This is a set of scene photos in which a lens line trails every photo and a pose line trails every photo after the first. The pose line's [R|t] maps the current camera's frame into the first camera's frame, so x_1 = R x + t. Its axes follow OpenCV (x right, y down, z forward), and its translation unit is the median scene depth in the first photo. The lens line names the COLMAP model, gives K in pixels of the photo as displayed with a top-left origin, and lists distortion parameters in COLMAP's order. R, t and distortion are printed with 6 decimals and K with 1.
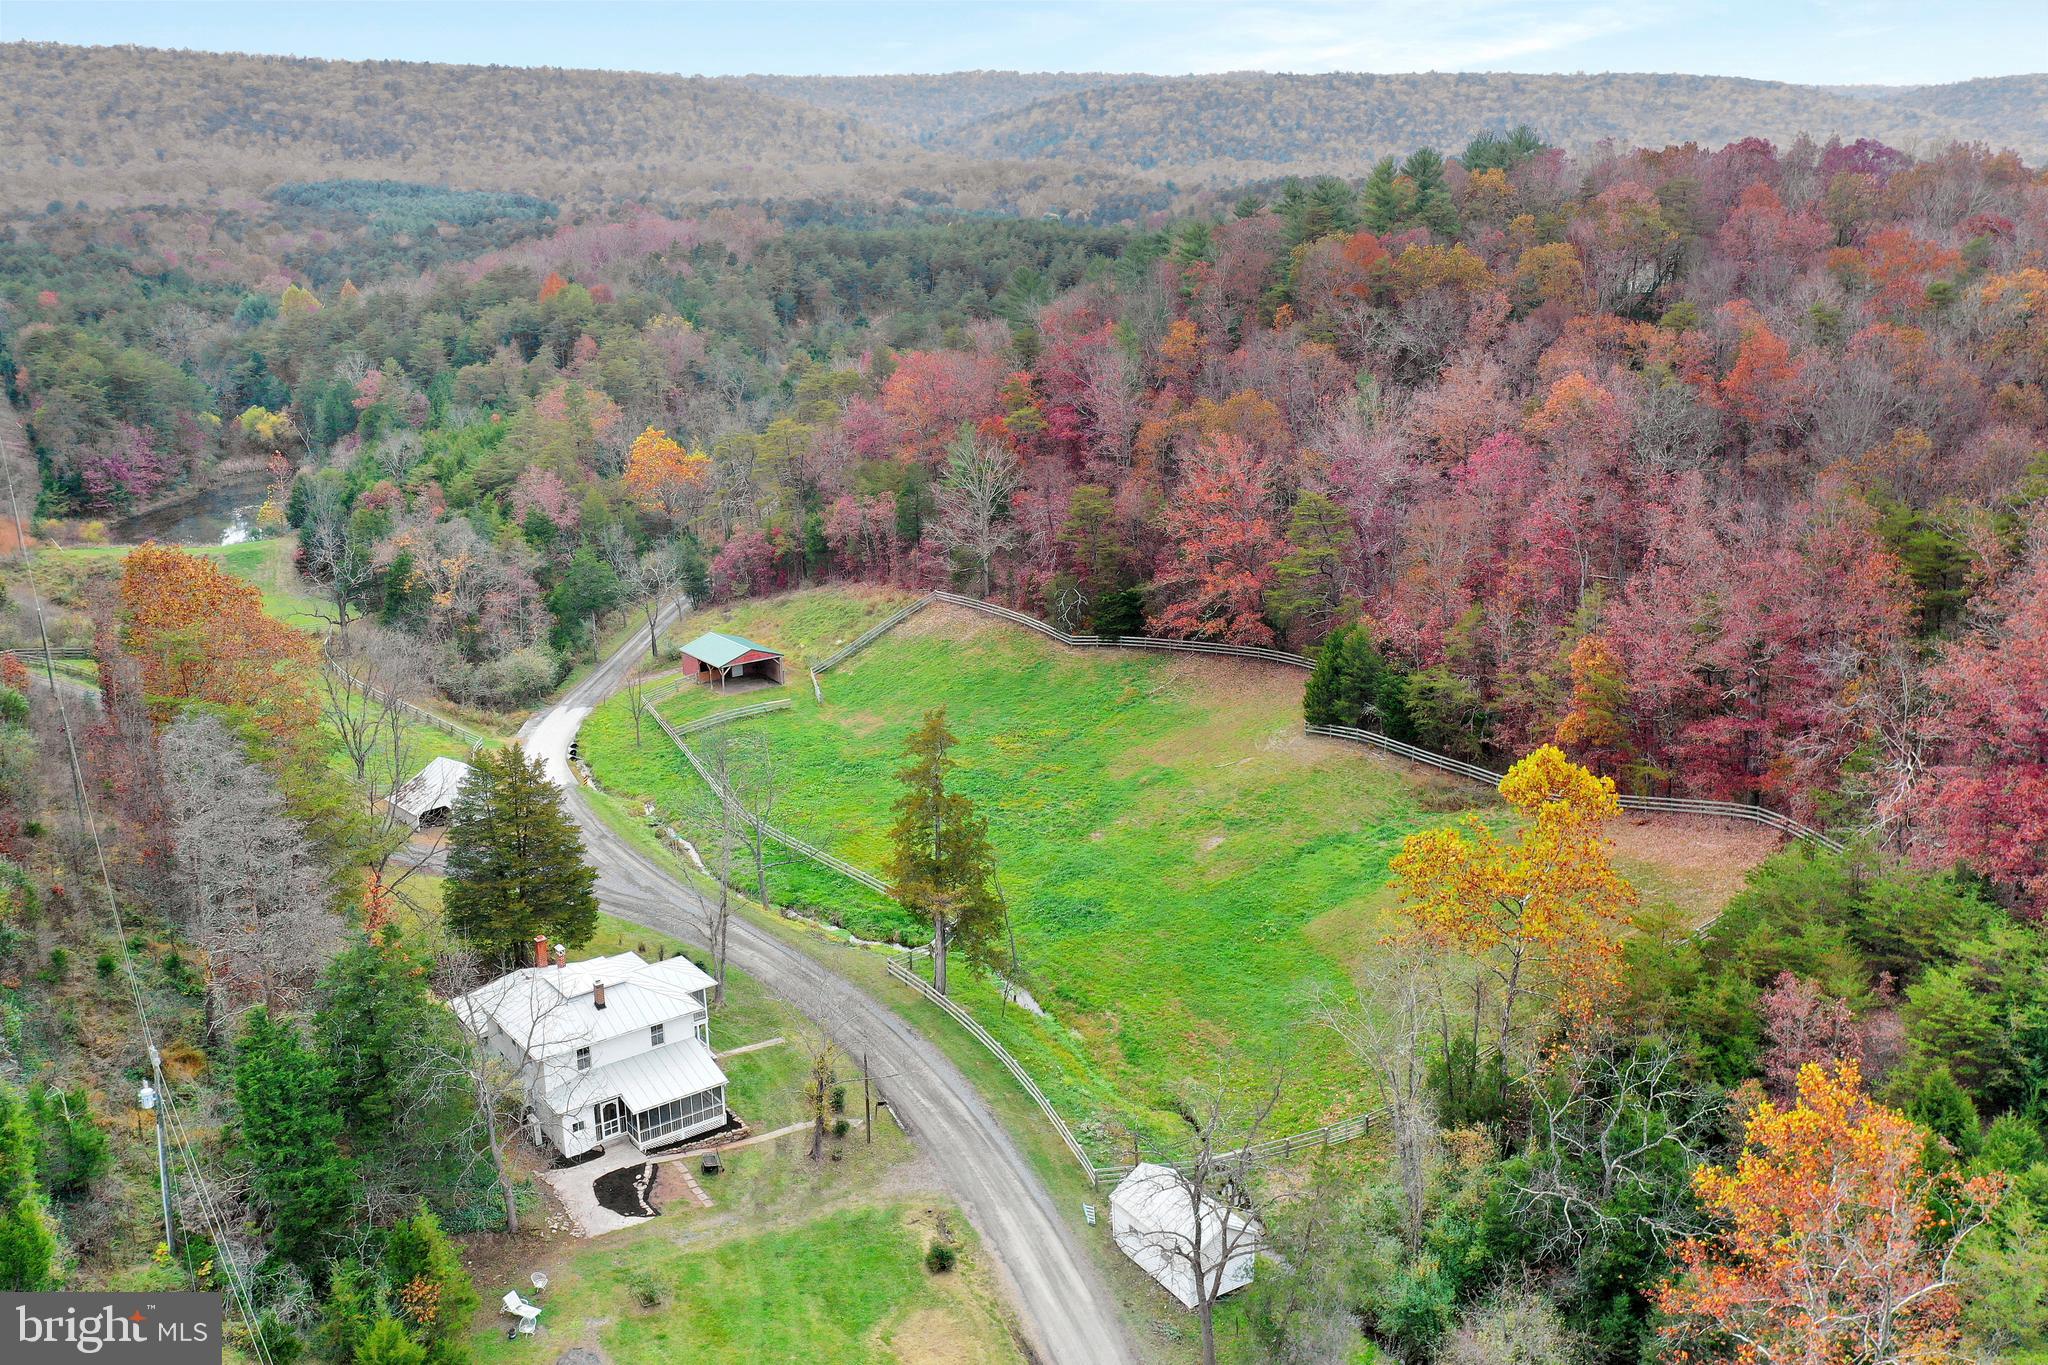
lens RADIAL K [[1690.0, 0, 1043.5], [0, 1690.0, 687.6], [0, 0, 1]] dist [0.004429, -0.001585]
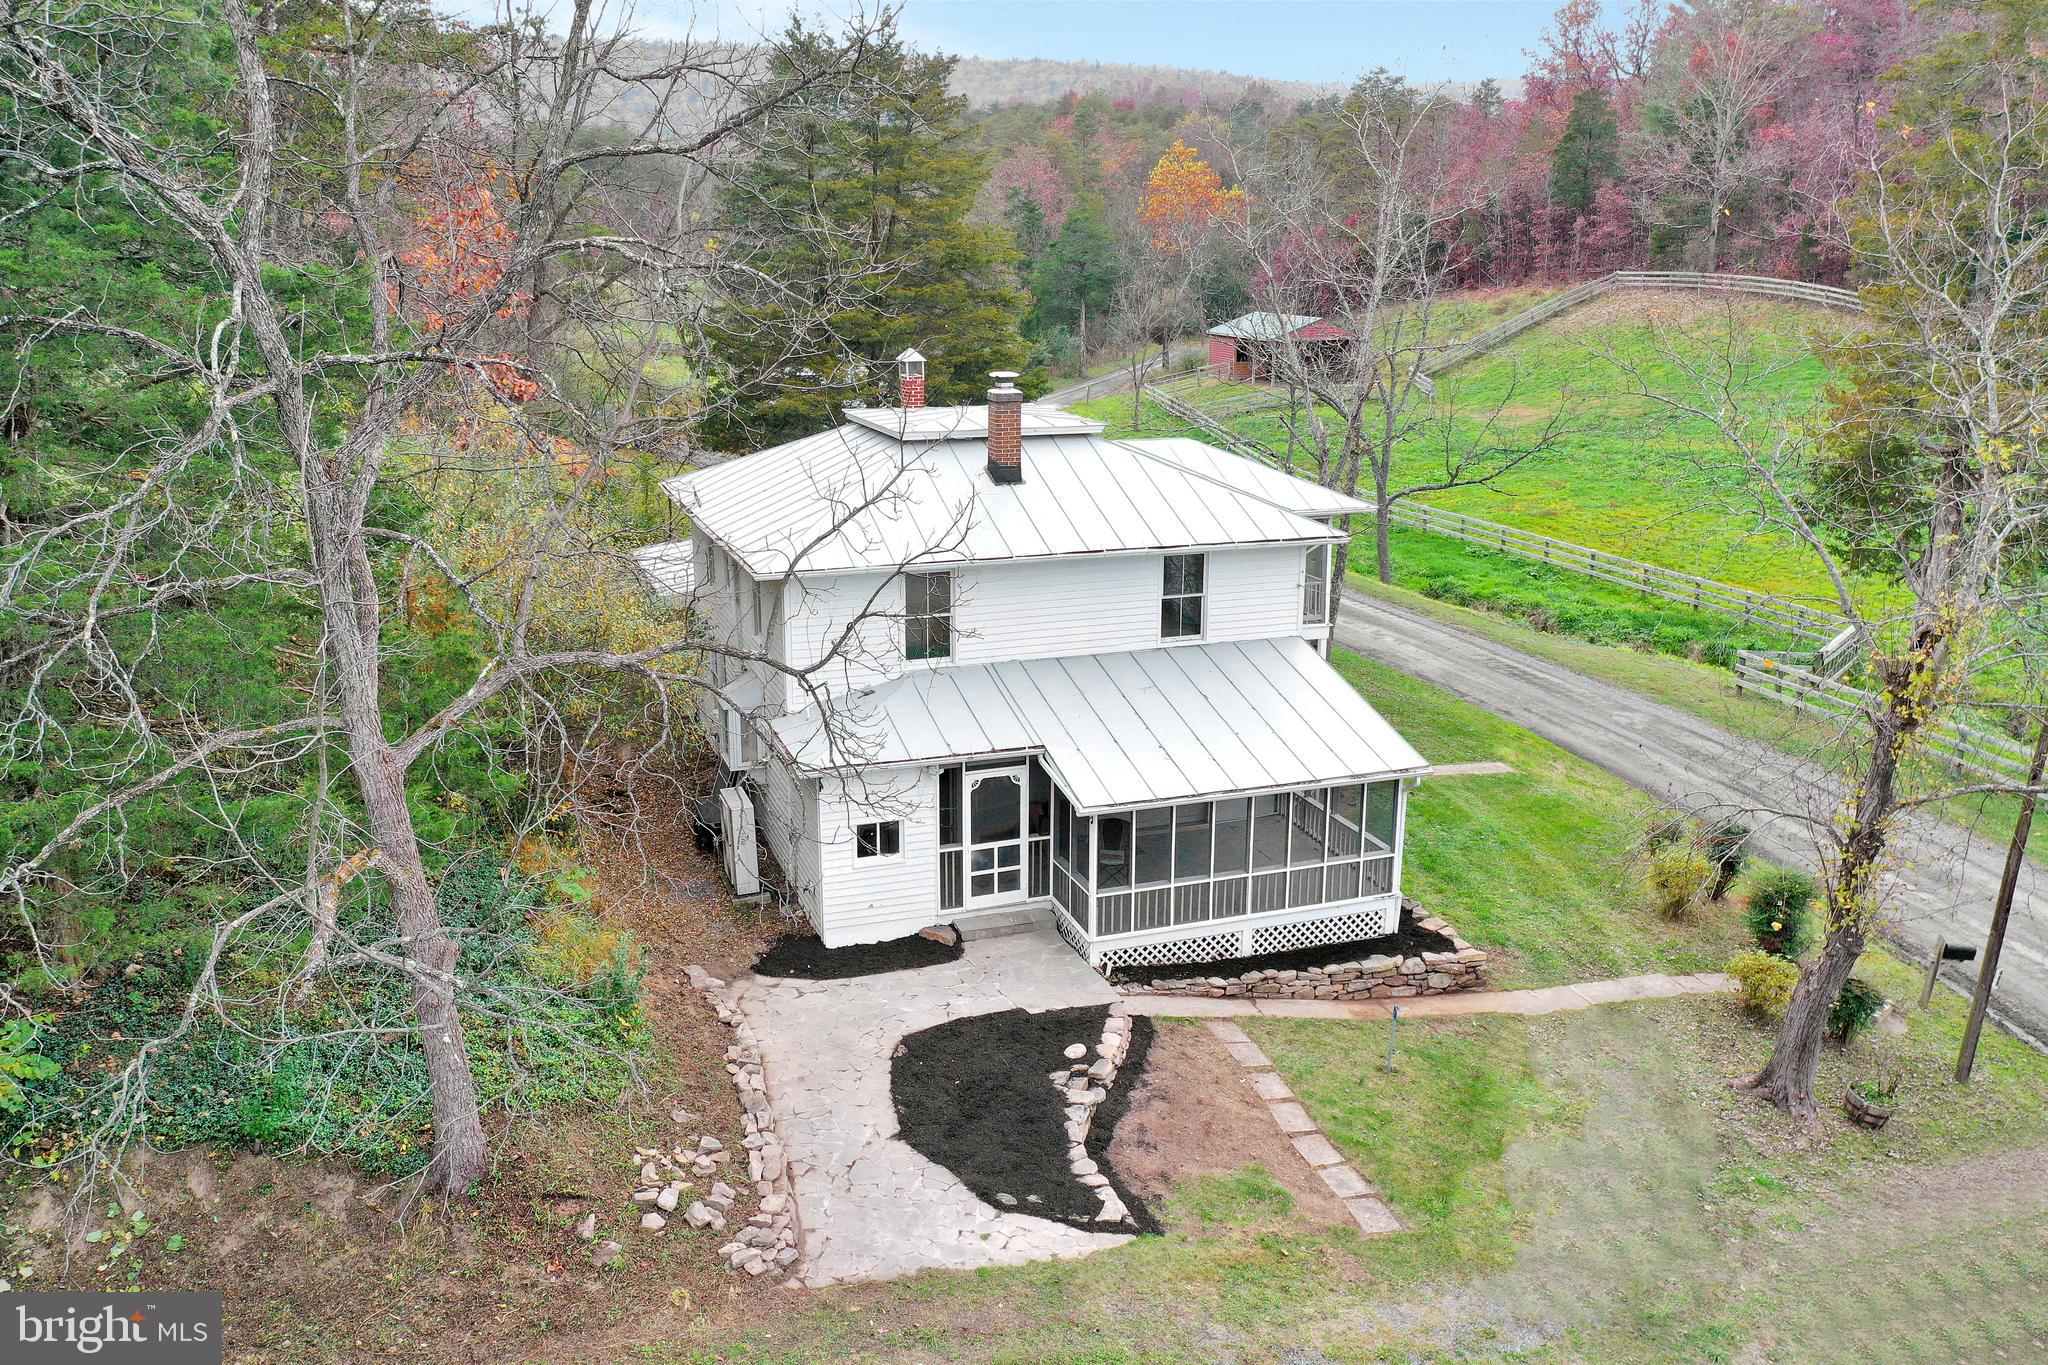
lens RADIAL K [[1619.5, 0, 1064.2], [0, 1619.5, 785.1], [0, 0, 1]] dist [-0.005845, -0.000575]
pose [[0.961160, 0.111946, -0.252270, -0.097989], [-0.099113, 0.993076, 0.063055, 0.124172], [0.257582, -0.035603, 0.965600, 0.407530]]
